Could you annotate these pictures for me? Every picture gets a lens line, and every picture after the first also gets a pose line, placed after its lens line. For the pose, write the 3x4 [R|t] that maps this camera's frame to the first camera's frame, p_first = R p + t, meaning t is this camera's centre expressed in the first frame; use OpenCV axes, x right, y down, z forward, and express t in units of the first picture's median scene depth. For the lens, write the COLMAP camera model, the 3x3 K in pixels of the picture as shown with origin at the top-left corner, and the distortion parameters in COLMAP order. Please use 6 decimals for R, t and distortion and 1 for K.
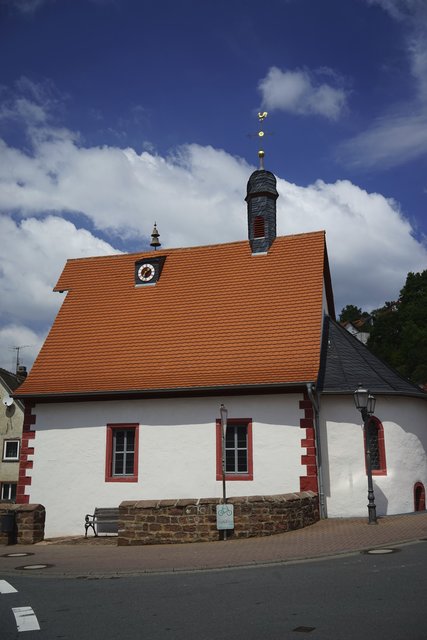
lens RADIAL K [[626.1, 0, 224.0], [0, 626.1, 313.8], [0, 0, 1]] dist [0.018115, -0.078601]
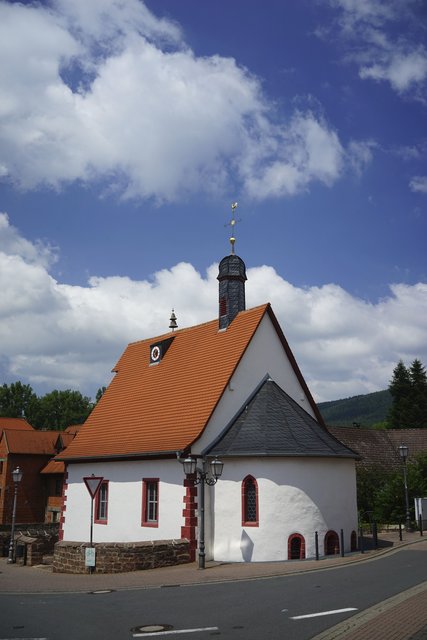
lens RADIAL K [[626.1, 0, 224.0], [0, 626.1, 313.8], [0, 0, 1]] dist [0.018115, -0.078601]
pose [[0.857624, -0.133391, -0.496677, 0.850264], [0.124125, 0.990914, -0.051797, -0.083834], [0.499073, -0.017228, 0.866389, -0.035215]]
